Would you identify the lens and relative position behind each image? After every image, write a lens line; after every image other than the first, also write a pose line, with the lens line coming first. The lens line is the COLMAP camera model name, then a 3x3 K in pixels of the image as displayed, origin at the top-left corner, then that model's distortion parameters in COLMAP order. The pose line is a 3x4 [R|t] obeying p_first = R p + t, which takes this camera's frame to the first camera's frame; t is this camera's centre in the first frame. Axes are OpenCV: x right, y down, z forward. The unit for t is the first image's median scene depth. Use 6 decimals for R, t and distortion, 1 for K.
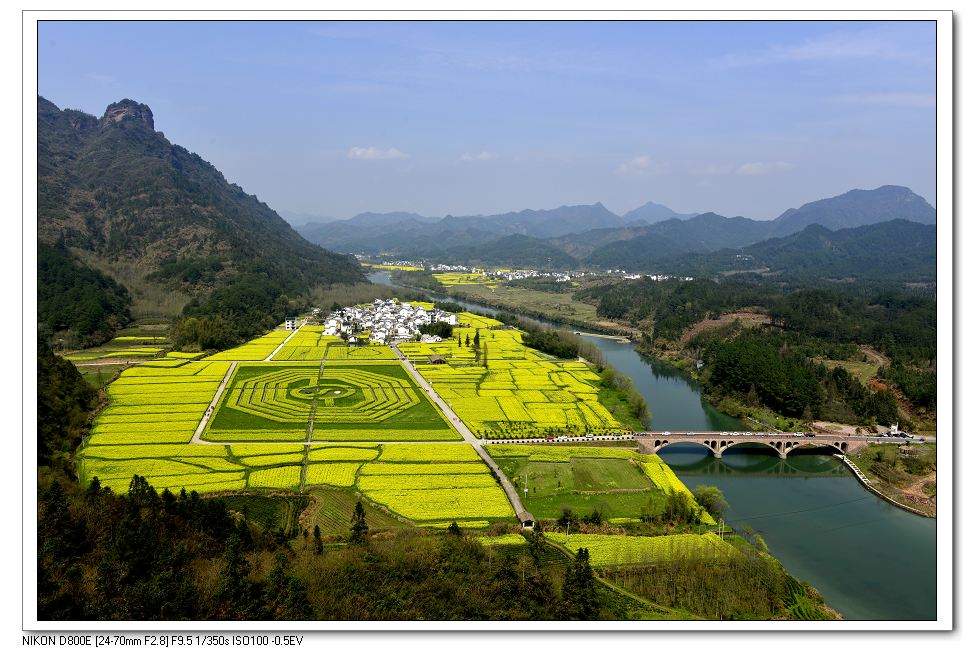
lens RADIAL K [[742.8, 0, 487.8], [0, 742.8, 325.0], [0, 0, 1]] dist [-0.015513, -0.004804]
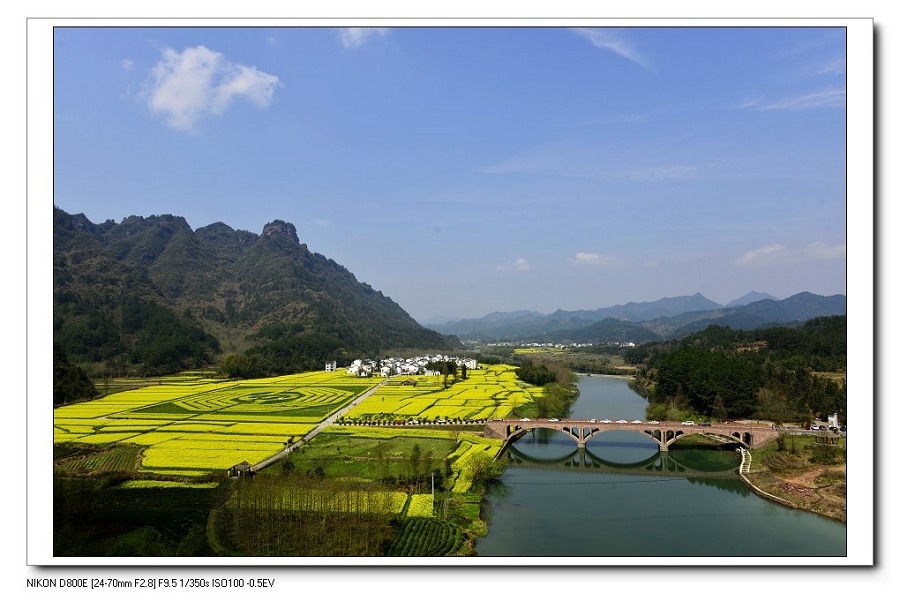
lens RADIAL K [[598.0, 0, 449.6], [0, 598.0, 300.8], [0, 0, 1]] dist [0.001796, 0.001306]
pose [[0.948410, -0.054190, -0.312382, 0.155339], [-0.010066, 0.979642, -0.200502, 0.060720], [0.316888, 0.193303, 0.928556, 0.114786]]
